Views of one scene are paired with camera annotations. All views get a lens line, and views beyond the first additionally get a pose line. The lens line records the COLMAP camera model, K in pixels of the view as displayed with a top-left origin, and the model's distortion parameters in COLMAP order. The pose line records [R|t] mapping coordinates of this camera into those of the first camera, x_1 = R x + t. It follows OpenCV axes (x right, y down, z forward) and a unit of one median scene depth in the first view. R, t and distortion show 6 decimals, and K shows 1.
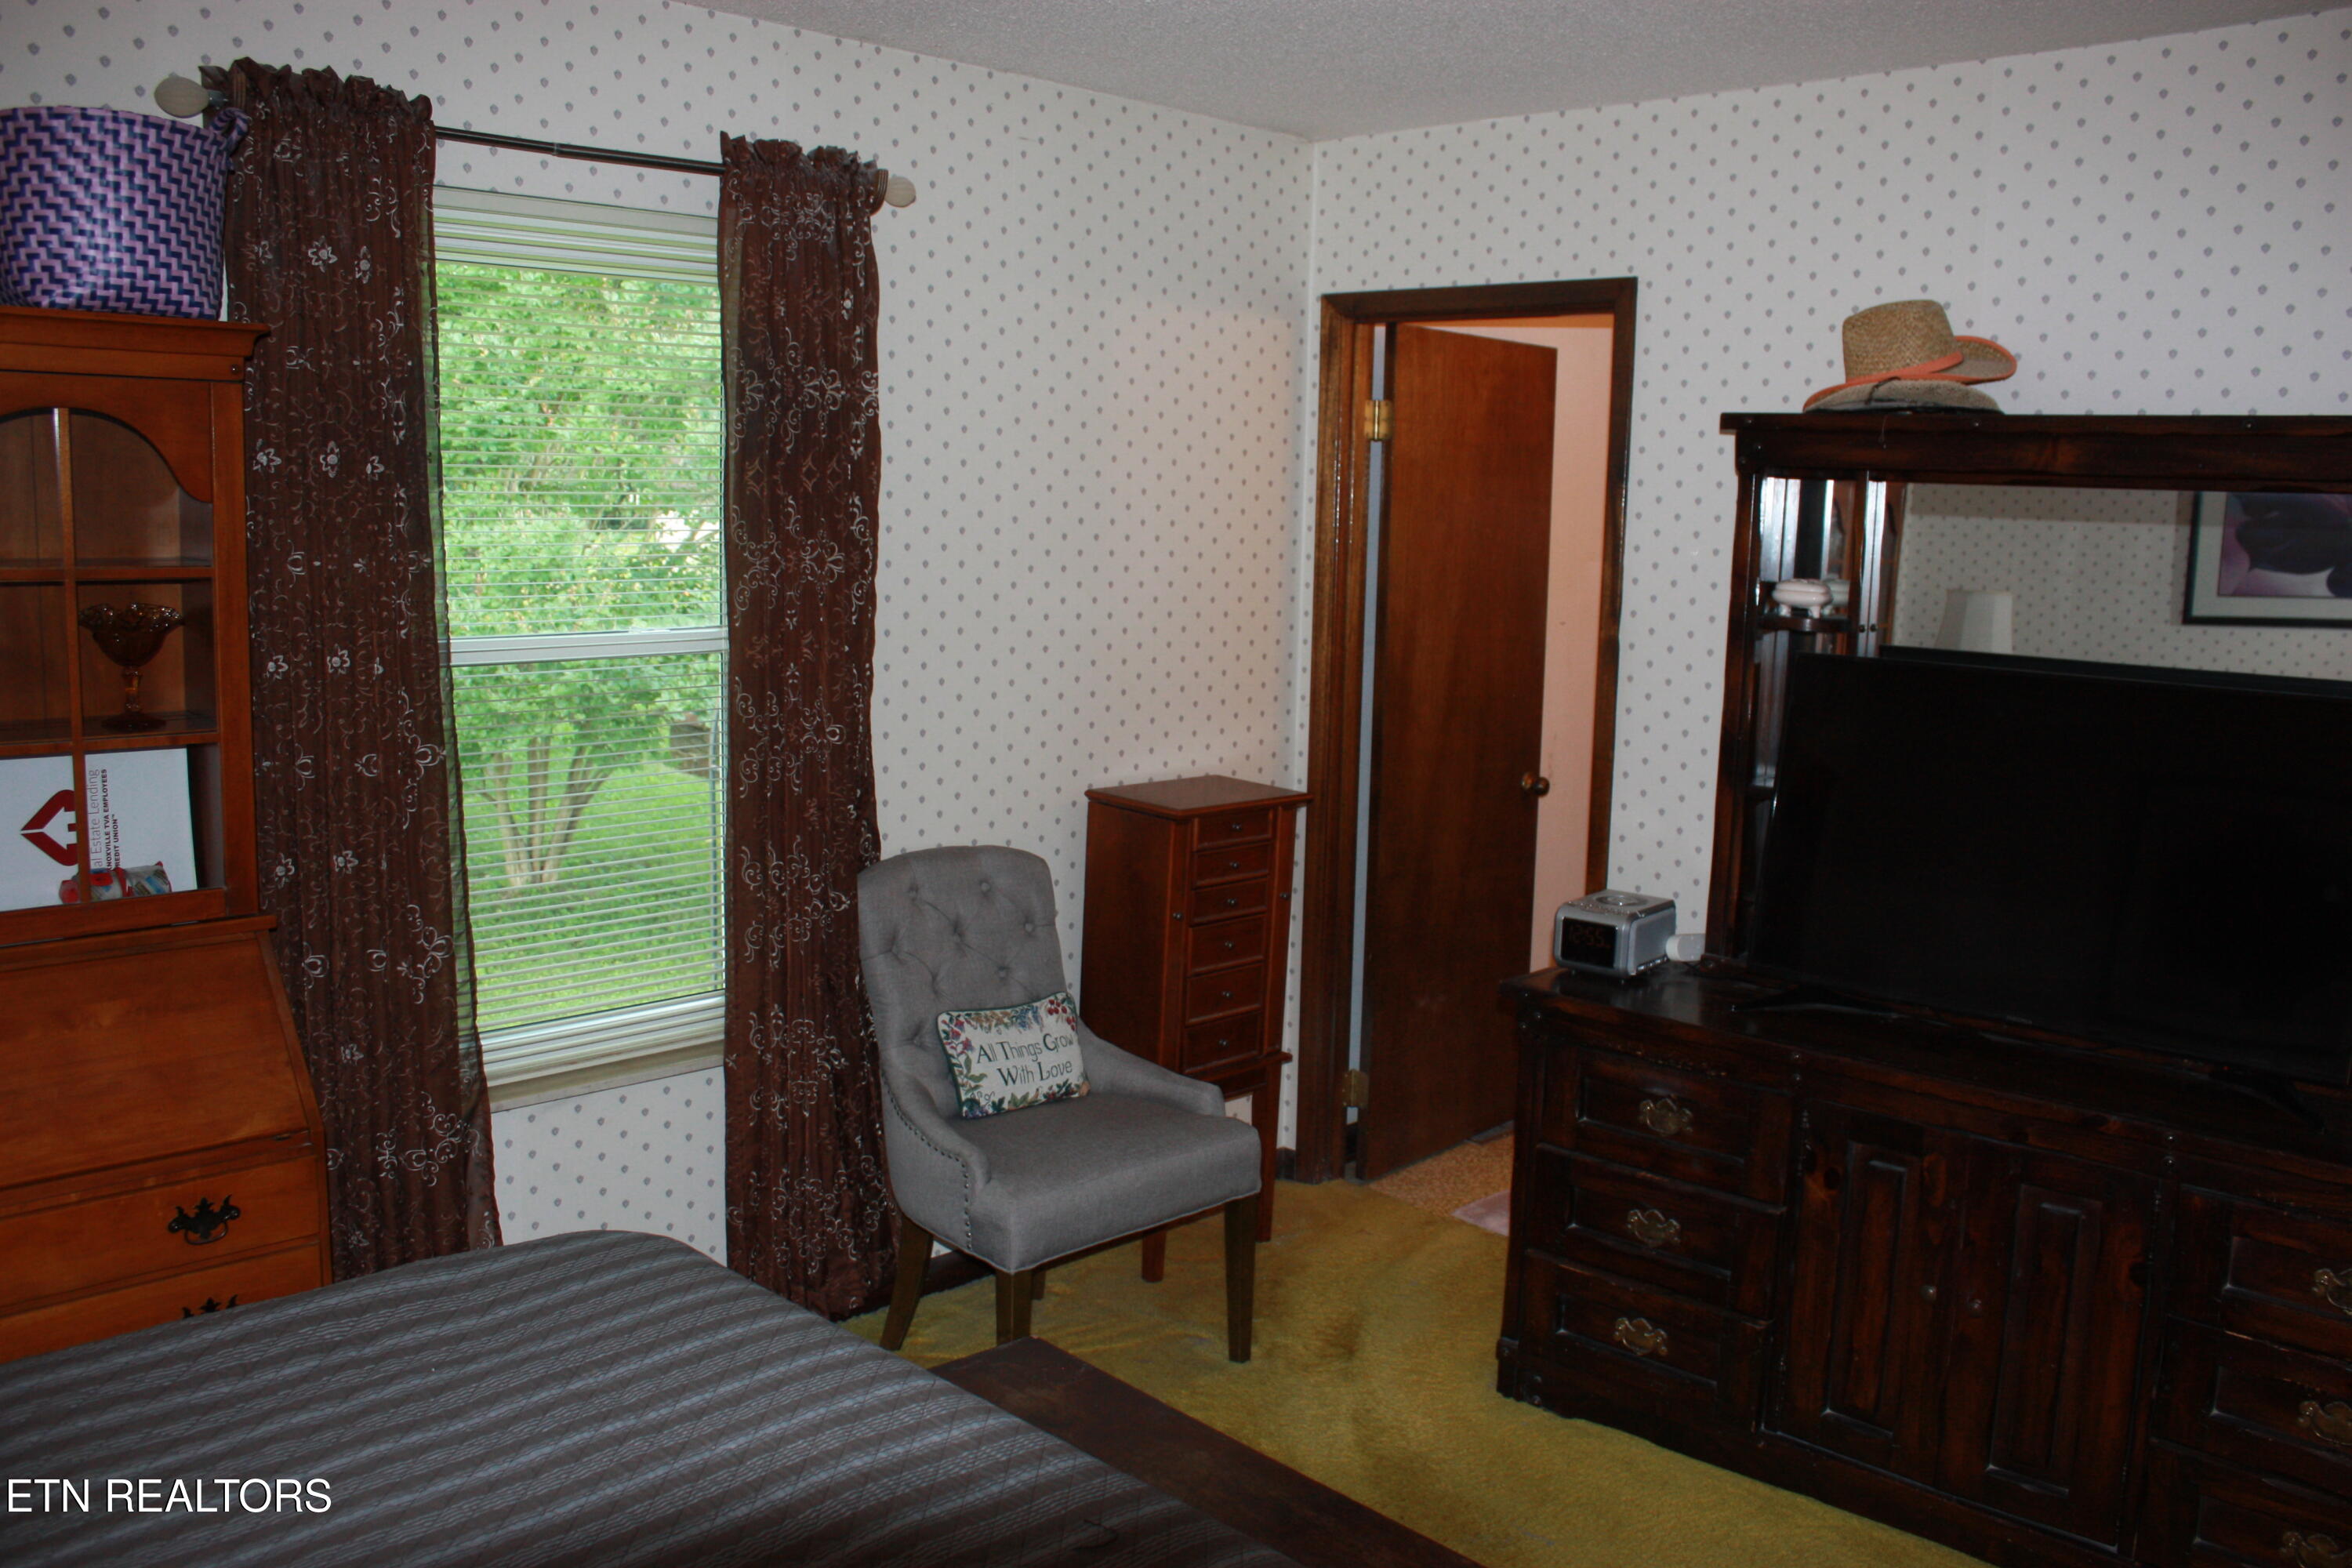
lens RADIAL K [[1999.1, 0, 1184.4], [0, 1999.1, 778.9], [0, 0, 1]] dist [-0.060185, 0.021416]
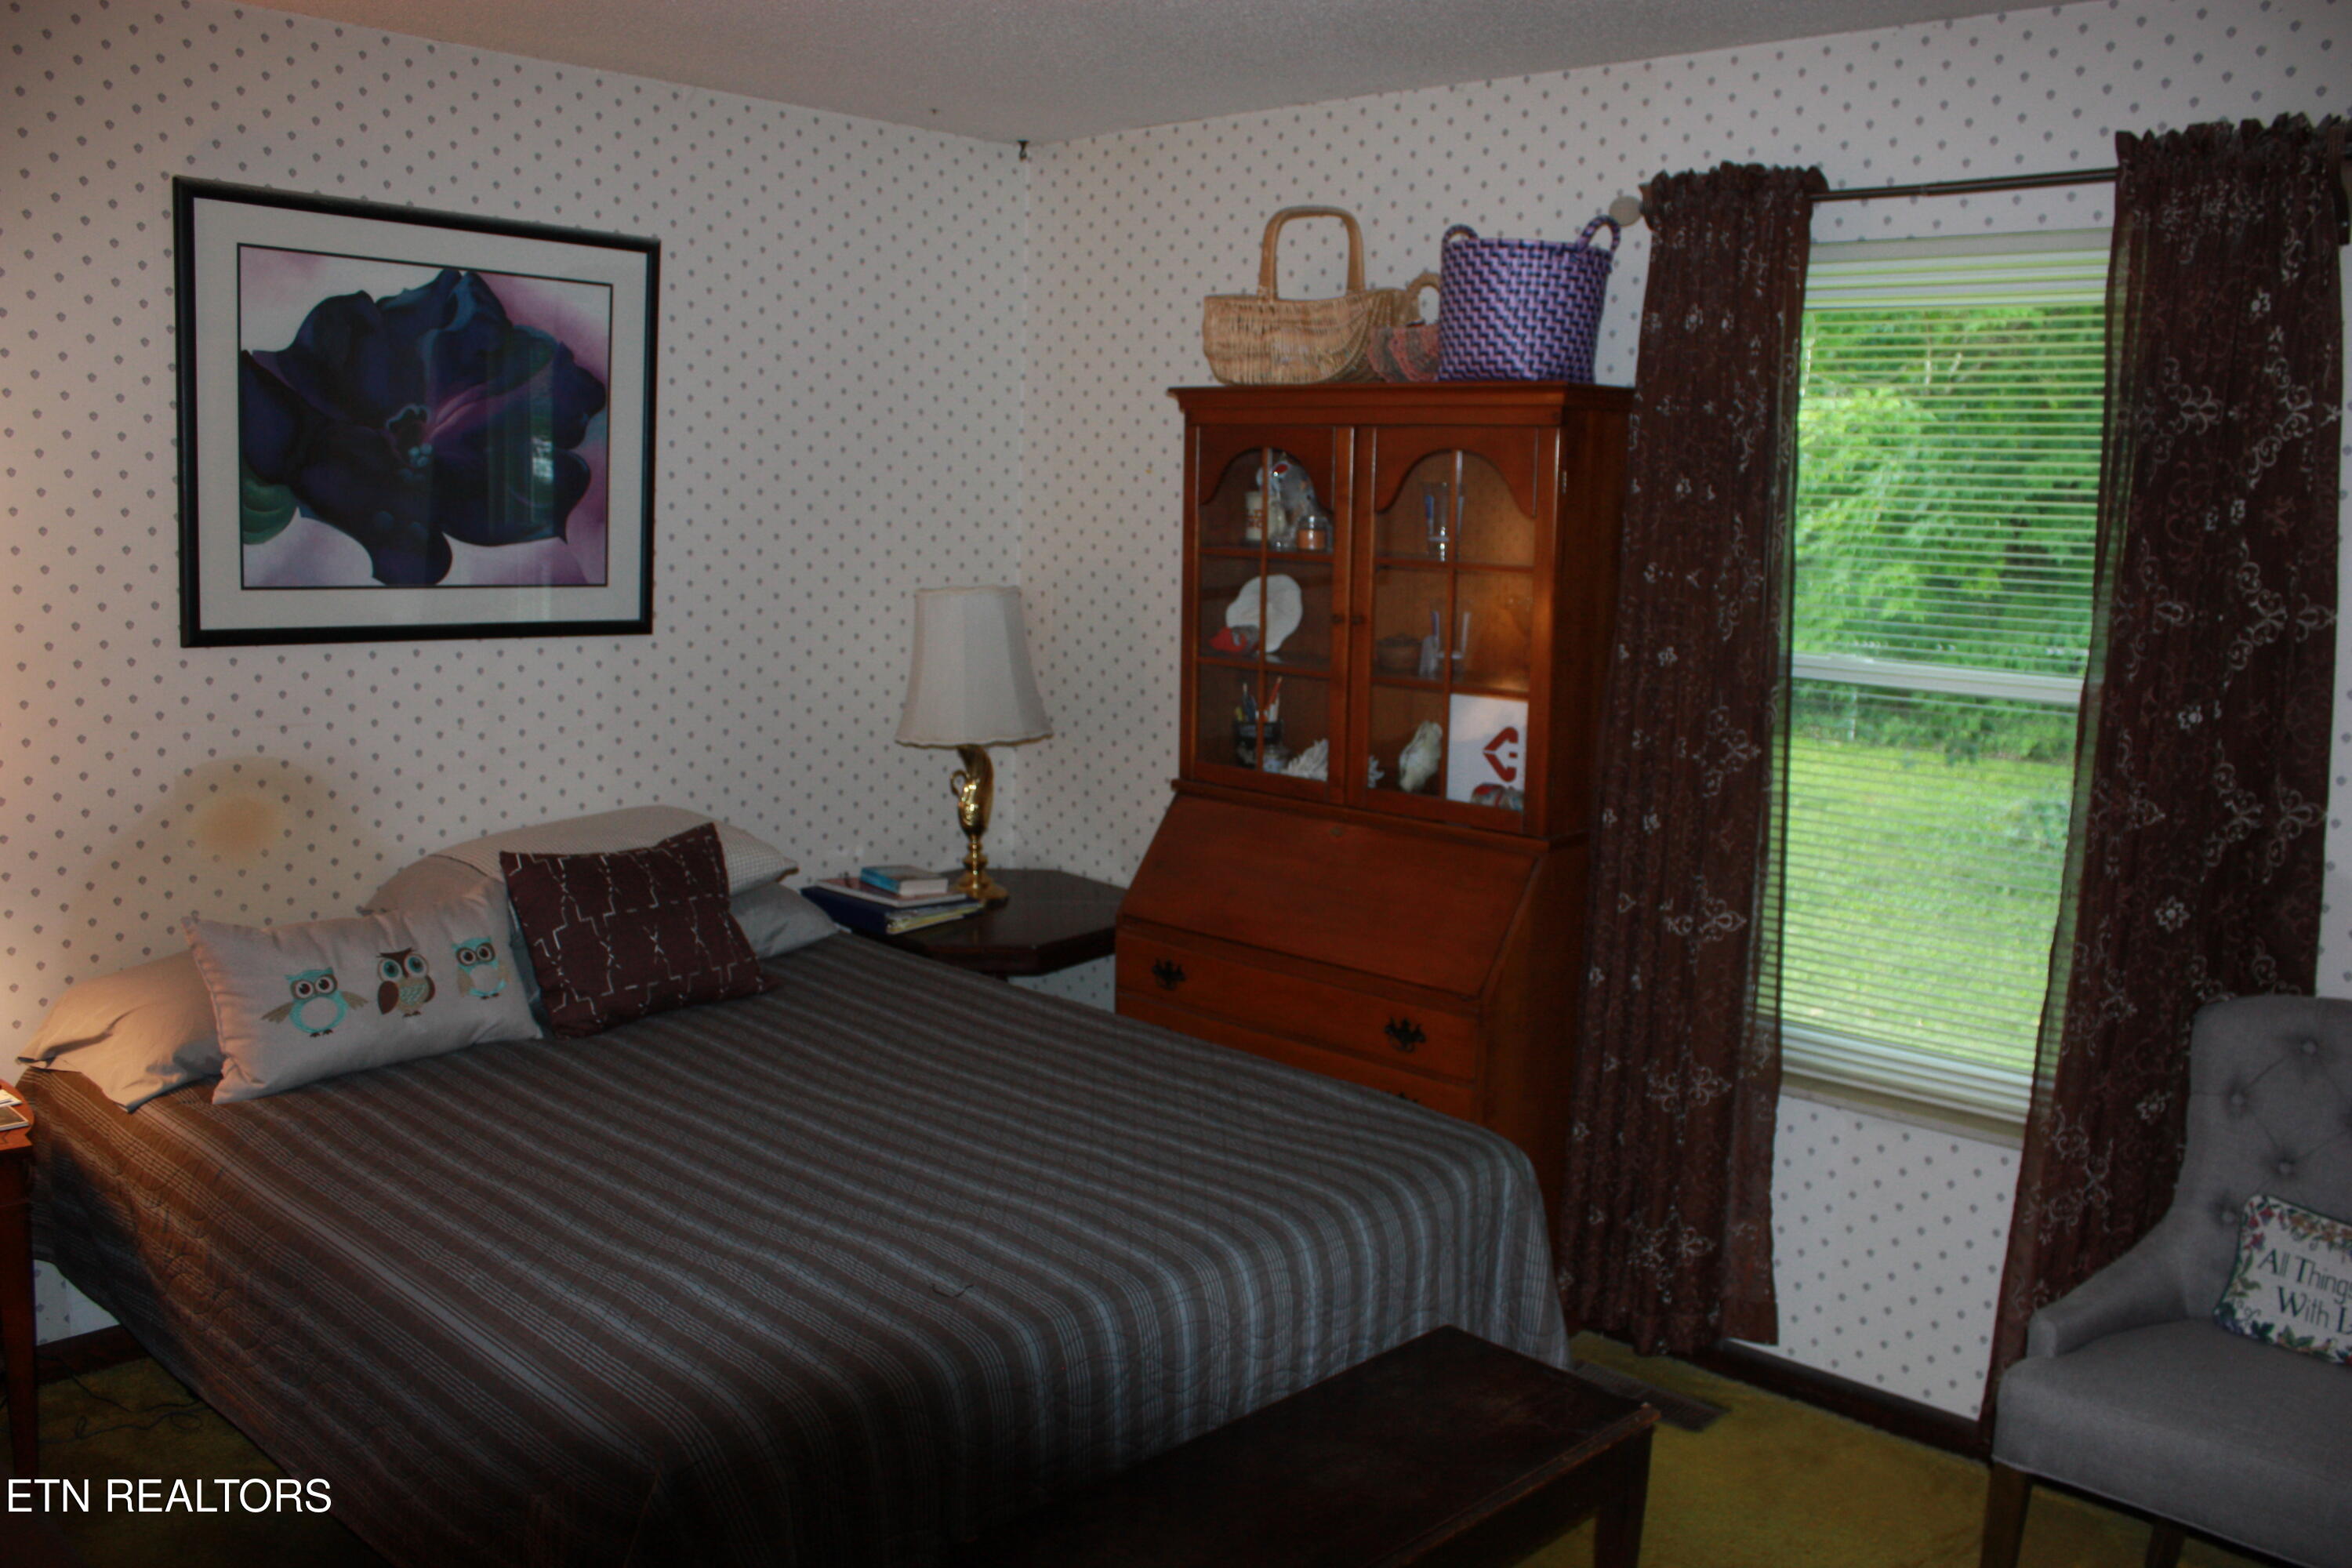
lens RADIAL K [[1999.1, 0, 1185.4], [0, 1999.1, 785.1], [0, 0, 1]] dist [-0.060185, 0.021416]
pose [[0.055782, 0.121851, -0.990980, 0.693301], [-0.173351, 0.978633, 0.110575, -0.060401], [0.983279, 0.165619, 0.075713, 0.577162]]
